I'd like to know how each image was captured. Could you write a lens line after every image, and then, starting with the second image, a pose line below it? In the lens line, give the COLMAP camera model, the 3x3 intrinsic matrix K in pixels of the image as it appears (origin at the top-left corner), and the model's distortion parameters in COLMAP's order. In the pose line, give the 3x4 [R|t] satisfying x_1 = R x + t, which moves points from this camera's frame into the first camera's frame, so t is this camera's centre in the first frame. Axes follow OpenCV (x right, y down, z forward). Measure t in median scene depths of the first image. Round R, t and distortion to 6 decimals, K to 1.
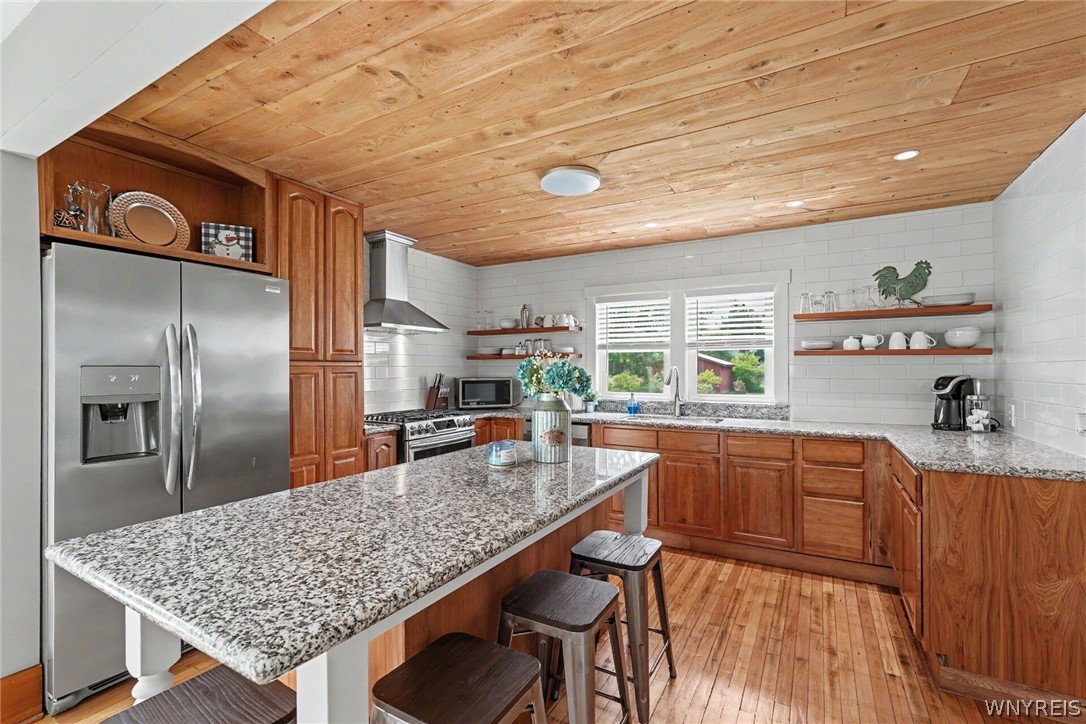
lens RADIAL K [[481.1, 0, 544.0], [0, 481.1, 371.1], [0, 0, 1]] dist [-0.017691, 0.010197]
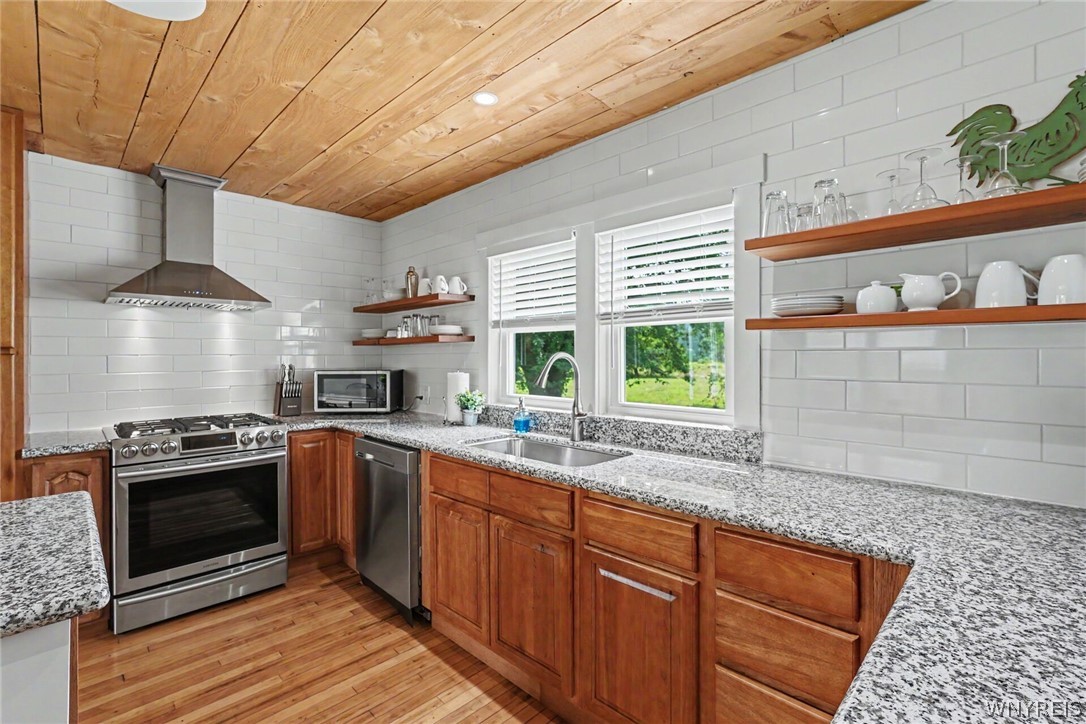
lens RADIAL K [[489.1, 0, 544.5], [0, 489.1, 361.6], [0, 0, 1]] dist [-0.021608, 0.011082]
pose [[0.966042, 0.002102, -0.258377, 0.513052], [-0.001274, 0.999993, 0.003373, -0.003631], [0.258383, -0.002930, 0.966038, 0.561724]]
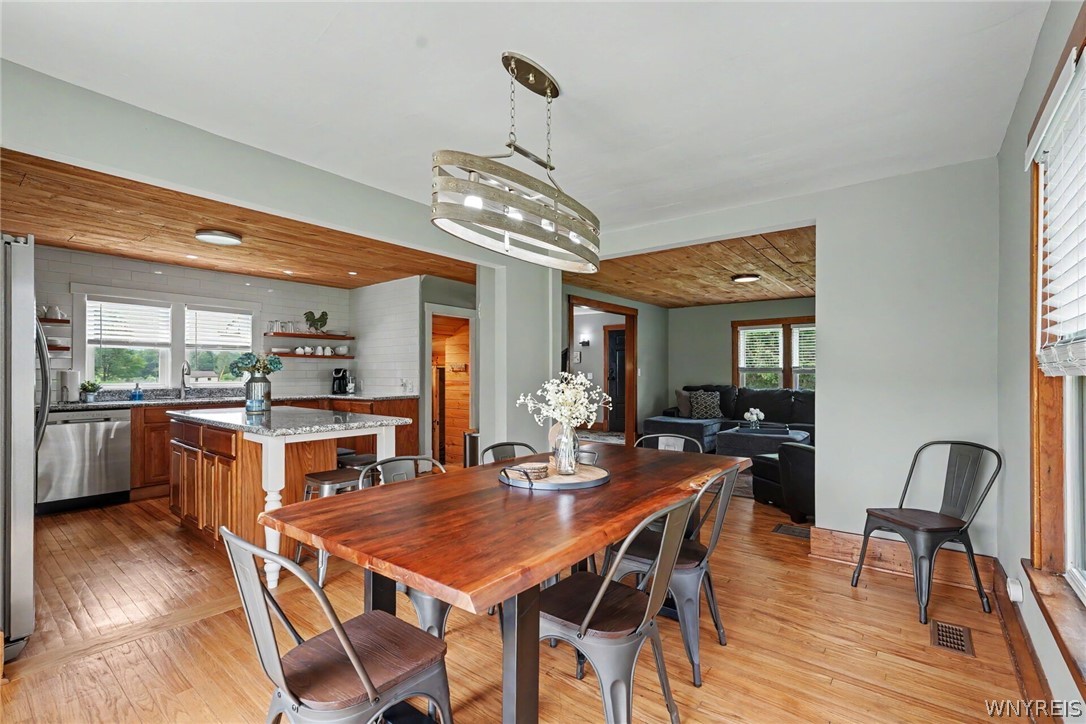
lens RADIAL K [[489.1, 0, 544.5], [0, 489.1, 361.6], [0, 0, 1]] dist [-0.021608, 0.011082]
pose [[0.143911, 0.024723, 0.989282, -1.175497], [0.005350, 0.999654, -0.025760, 0.040311], [-0.989576, 0.008999, 0.143729, -0.224510]]
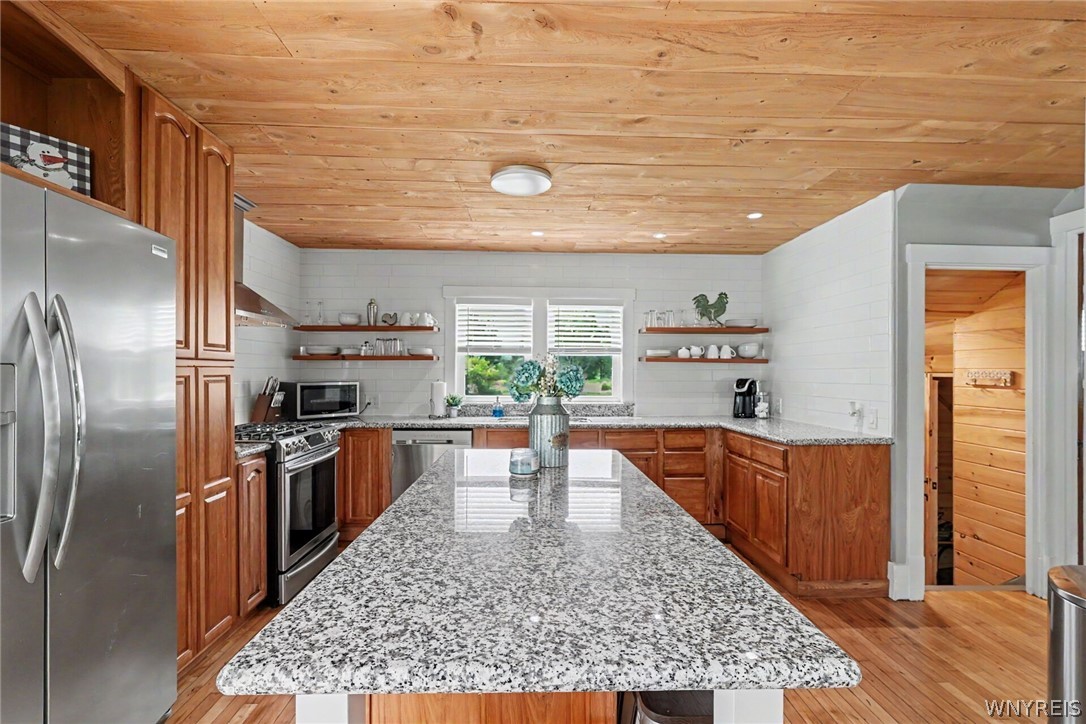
lens RADIAL K [[492.2, 0, 542.4], [0, 492.2, 375.5], [0, 0, 1]] dist [-0.018378, 0.011205]
pose [[0.848877, 0.000976, 0.528590, -0.385616], [-0.002037, 0.999997, 0.001425, 0.000667], [-0.528587, -0.002286, 0.848876, 0.108963]]
